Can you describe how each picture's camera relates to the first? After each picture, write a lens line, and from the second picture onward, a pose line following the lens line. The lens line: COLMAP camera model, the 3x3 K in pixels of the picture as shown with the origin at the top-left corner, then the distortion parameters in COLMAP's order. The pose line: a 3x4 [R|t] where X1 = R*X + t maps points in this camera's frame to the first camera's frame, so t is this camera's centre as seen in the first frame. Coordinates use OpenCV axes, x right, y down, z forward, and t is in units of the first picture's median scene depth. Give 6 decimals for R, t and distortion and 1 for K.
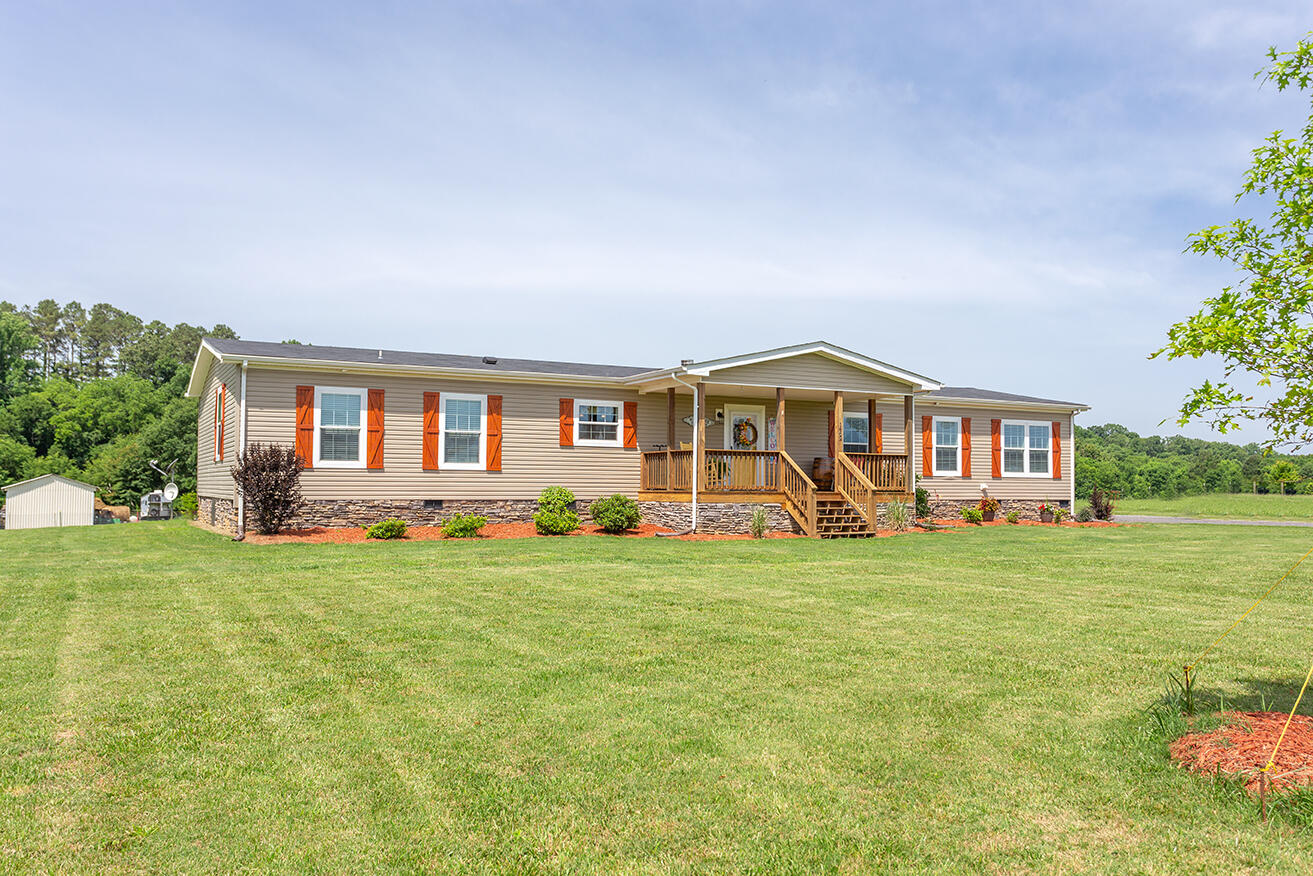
lens RADIAL K [[1065.6, 0, 654.8], [0, 1065.6, 450.2], [0, 0, 1]] dist [-0.013725, 0.044265]
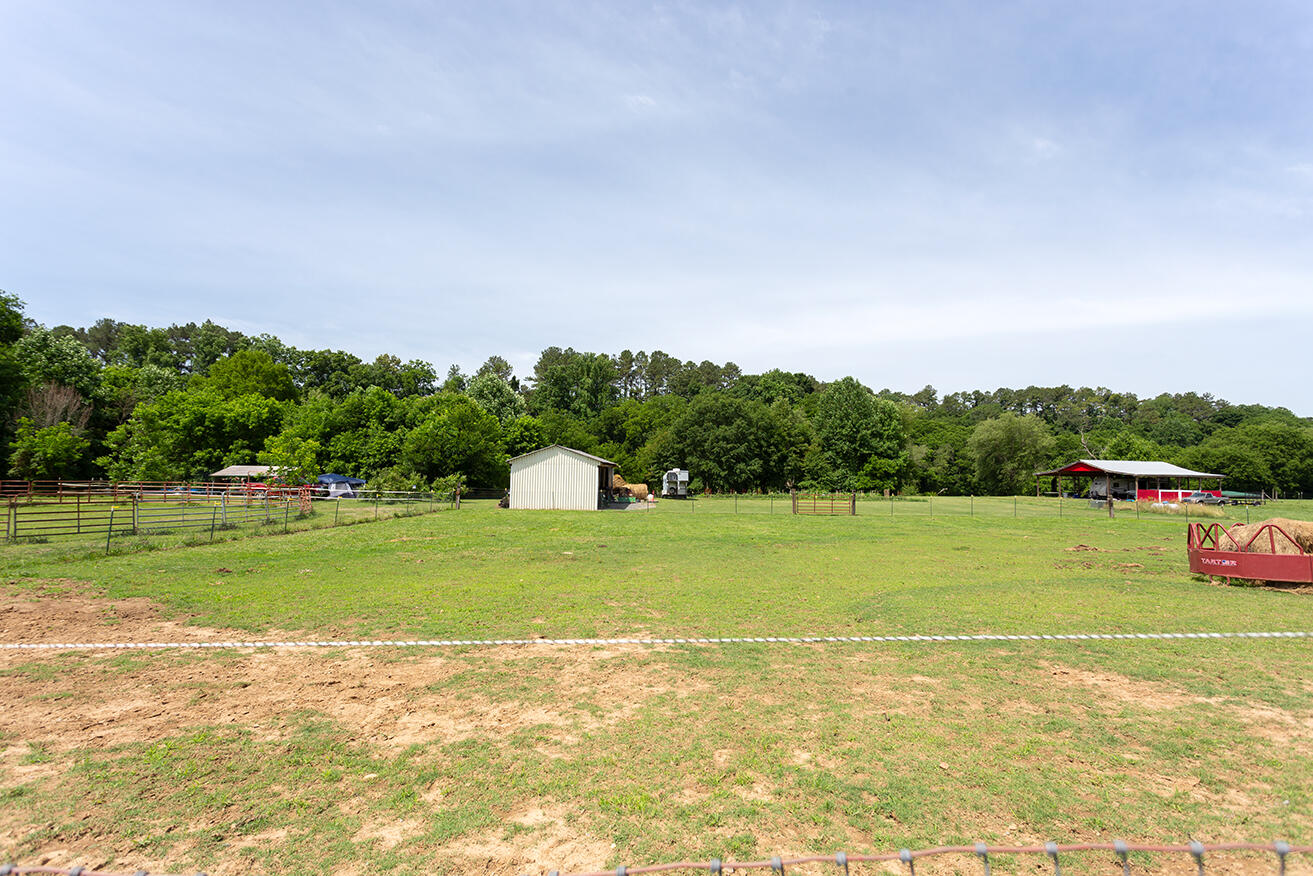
lens RADIAL K [[625.6, 0, 653.9], [0, 625.6, 439.6], [0, 0, 1]] dist [0.008491, -0.001311]
pose [[0.874974, -0.015681, -0.483917, -0.674480], [0.004507, 0.999696, -0.024245, 0.082178], [0.484150, 0.019033, 0.874778, 1.599446]]
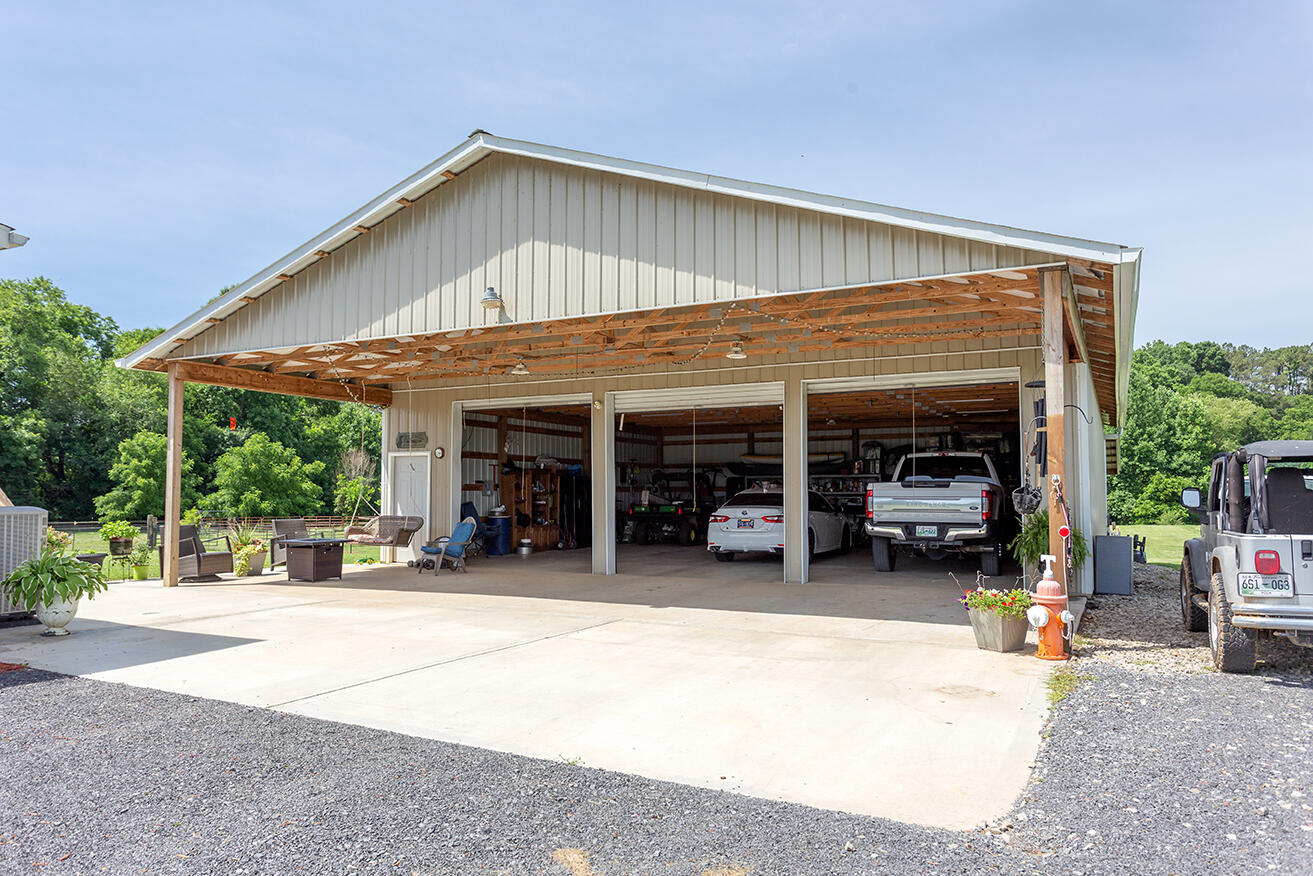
lens RADIAL K [[900.5, 0, 653.6], [0, 900.5, 449.5], [0, 0, 1]] dist [-0.001803, 0.004539]
pose [[0.568381, -0.045222, -0.821521, 0.543616], [0.034775, 0.998917, -0.030927, 0.038522], [0.822030, -0.010990, 0.569338, 1.280202]]
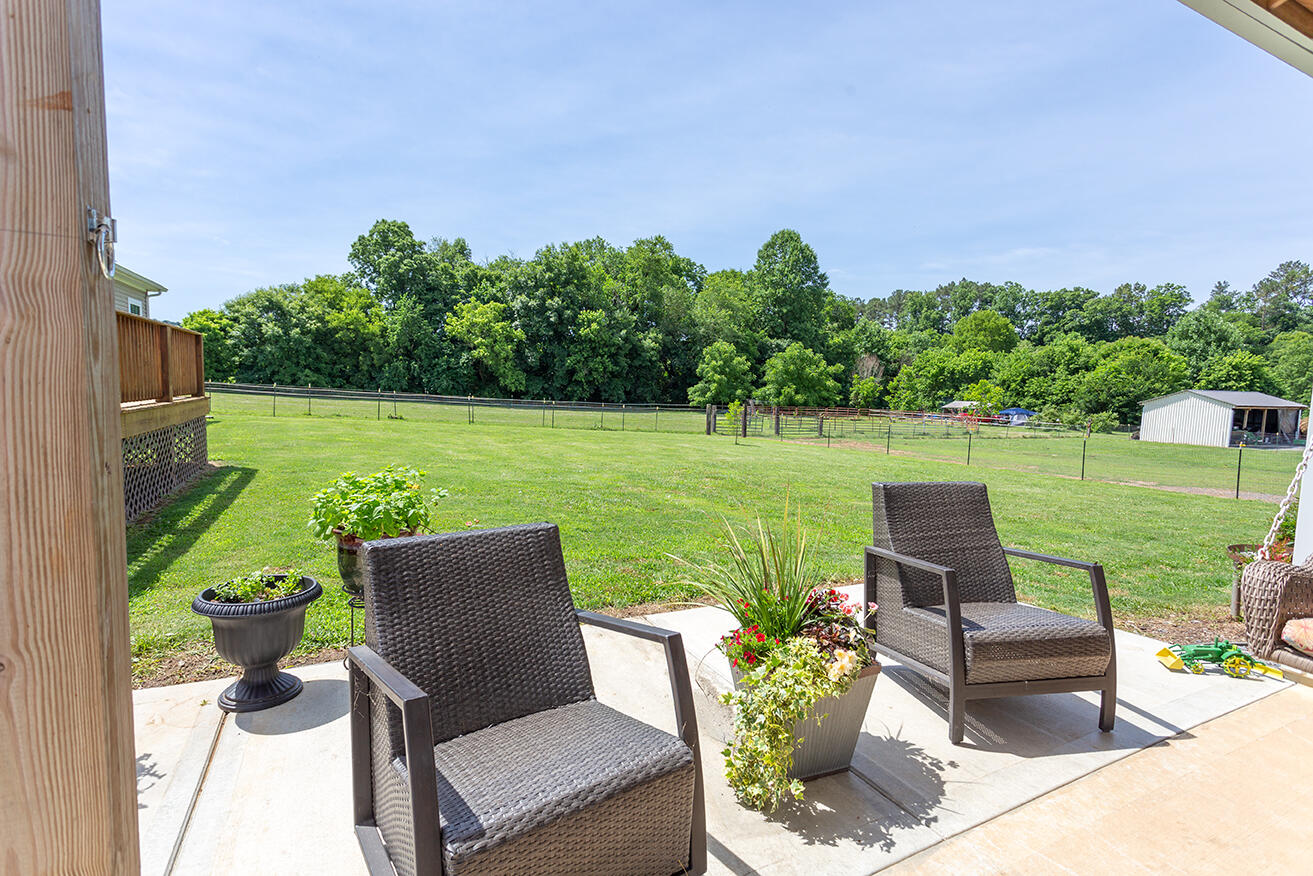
lens RADIAL K [[625.6, 0, 656.1], [0, 625.6, 442.8], [0, 0, 1]] dist [0.008491, -0.001311]
pose [[-0.020973, 0.086760, -0.996008, 0.131528], [0.010118, 0.996195, 0.086563, 0.041230], [0.999729, -0.008262, -0.021771, 1.348375]]
